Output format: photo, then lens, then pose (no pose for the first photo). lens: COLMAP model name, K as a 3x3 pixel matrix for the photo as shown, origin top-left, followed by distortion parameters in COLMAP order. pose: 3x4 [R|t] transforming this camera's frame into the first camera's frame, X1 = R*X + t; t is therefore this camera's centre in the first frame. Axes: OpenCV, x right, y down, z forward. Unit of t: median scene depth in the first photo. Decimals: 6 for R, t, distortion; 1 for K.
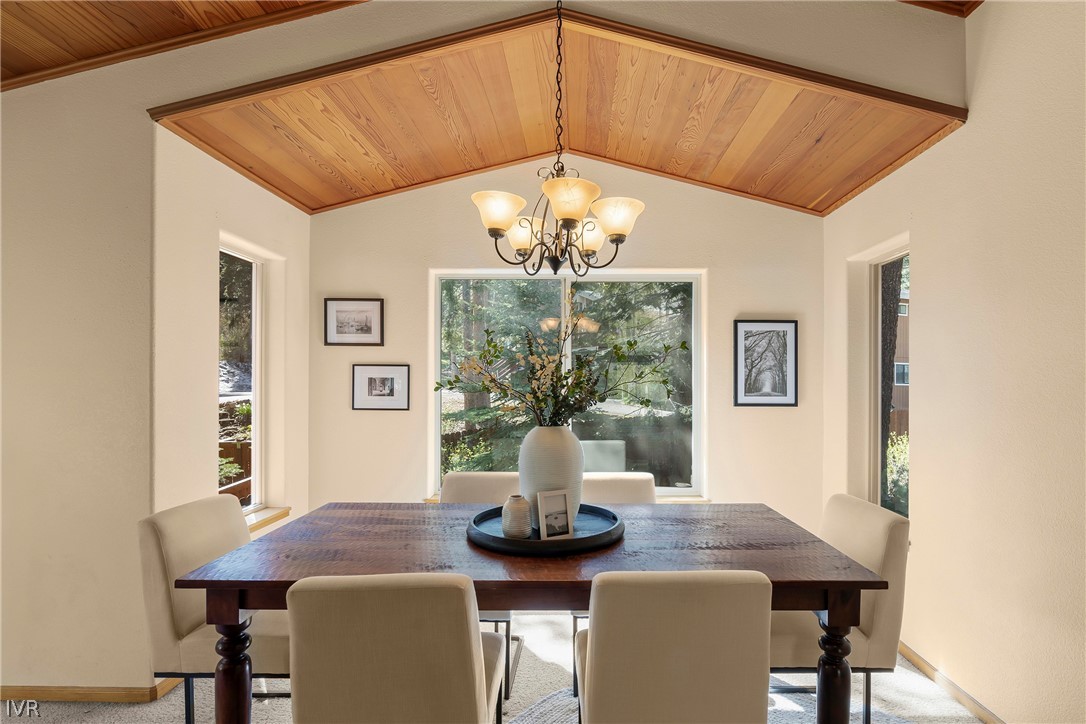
lens RADIAL K [[513.5, 0, 572.1], [0, 513.5, 388.2], [0, 0, 1]] dist [-0.000546, -0.000524]
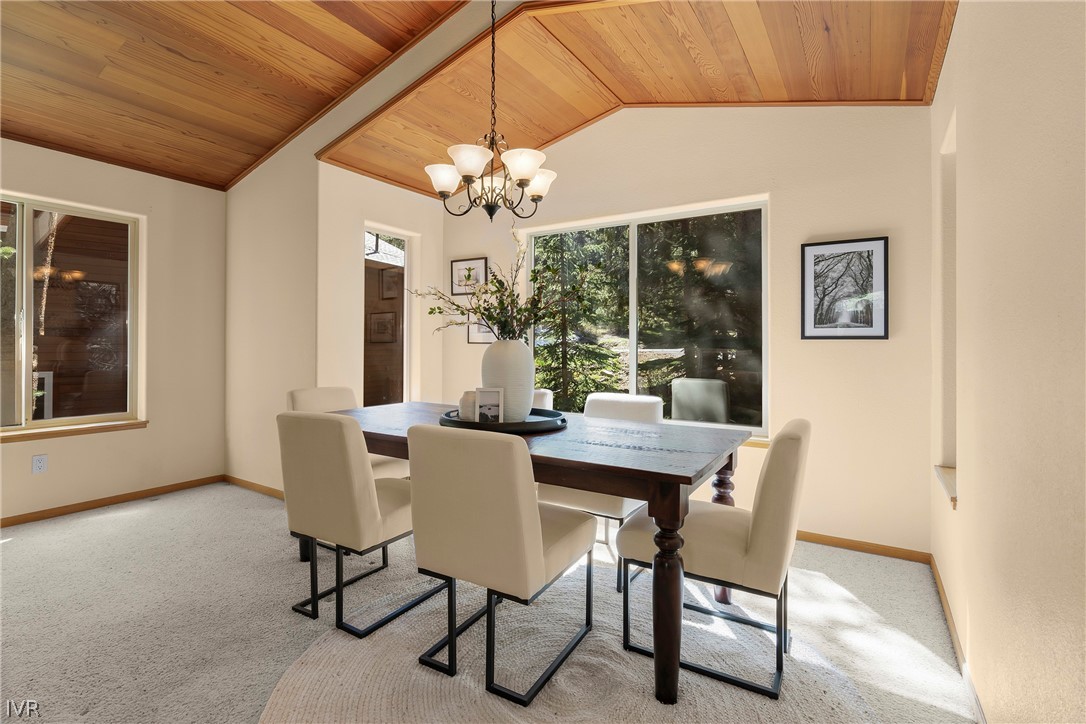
lens RADIAL K [[513.5, 0, 544.6], [0, 513.5, 348.9], [0, 0, 1]] dist [-0.000546, -0.000524]
pose [[0.849918, -0.005401, -0.526888, 0.408791], [0.000383, 0.999954, -0.009632, 0.060113], [0.526915, 0.007984, 0.849880, -0.004256]]
